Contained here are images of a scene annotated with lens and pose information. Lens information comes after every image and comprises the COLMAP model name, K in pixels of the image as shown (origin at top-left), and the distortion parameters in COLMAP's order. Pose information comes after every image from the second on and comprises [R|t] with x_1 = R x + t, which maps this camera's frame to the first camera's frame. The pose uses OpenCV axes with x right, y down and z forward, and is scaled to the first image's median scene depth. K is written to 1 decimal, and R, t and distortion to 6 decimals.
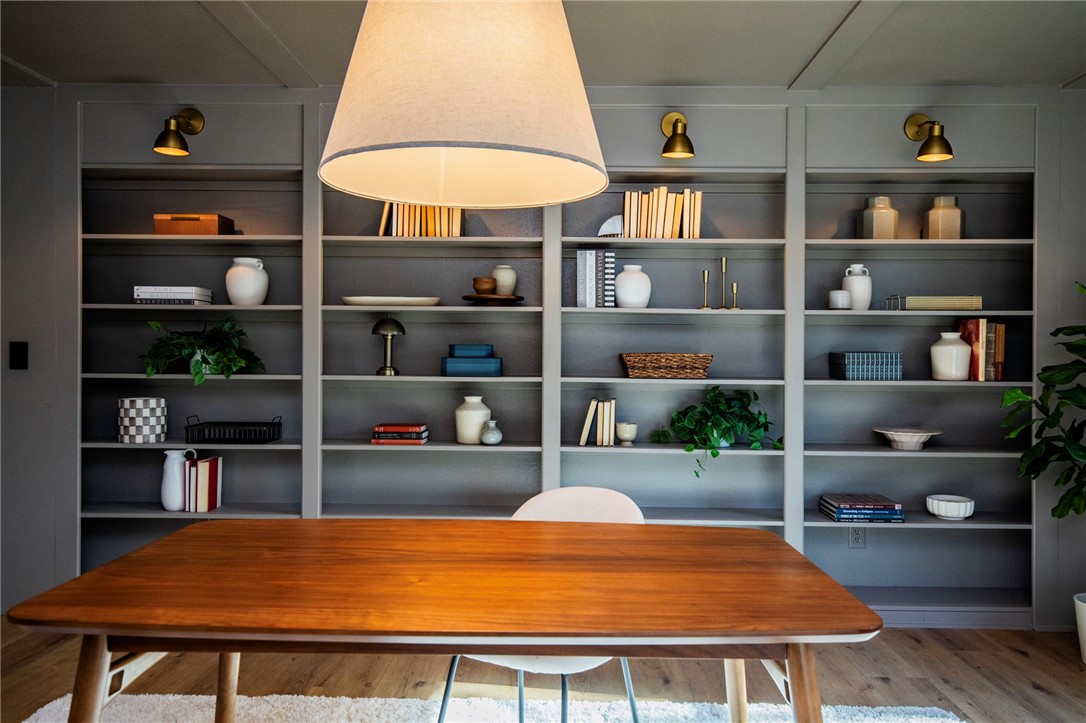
lens RADIAL K [[825.6, 0, 543.0], [0, 825.6, 361.5], [0, 0, 1]] dist [0.031345, -0.001798]
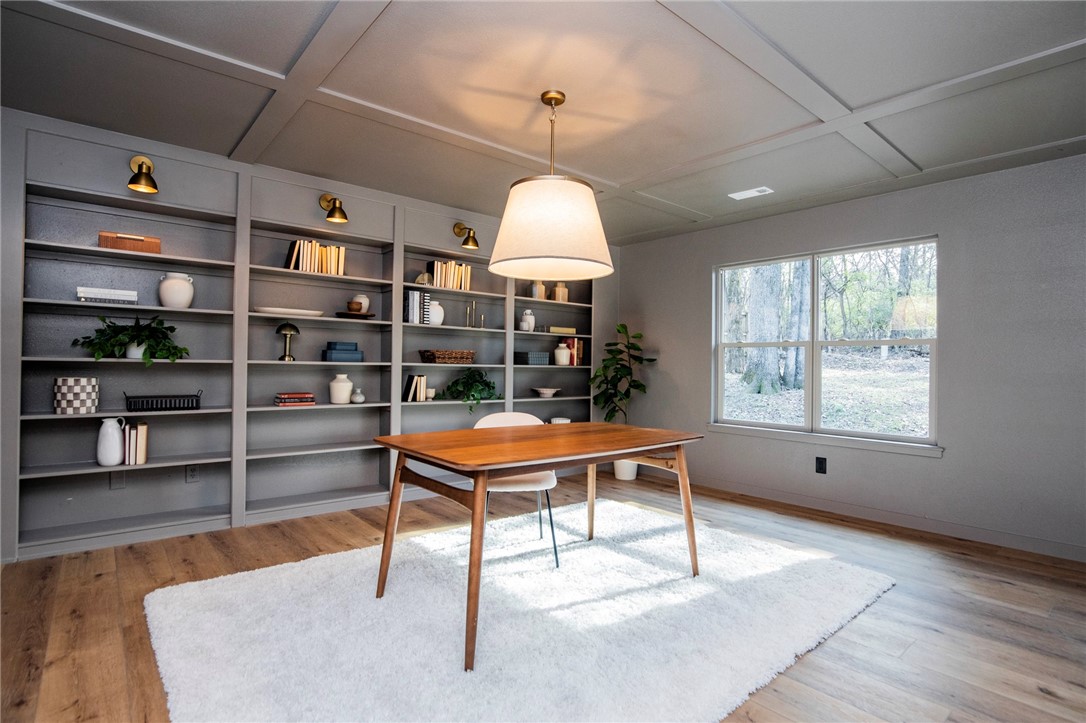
lens RADIAL K [[540.5, 0, 543.0], [0, 540.5, 361.5], [0, 0, 1]] dist [-0.000681, -0.000020]
pose [[0.756848, 0.008087, 0.653541, -0.489328], [-0.013775, 0.999899, 0.003580, 0.008228], [-0.653446, -0.011712, 0.756883, -0.057582]]
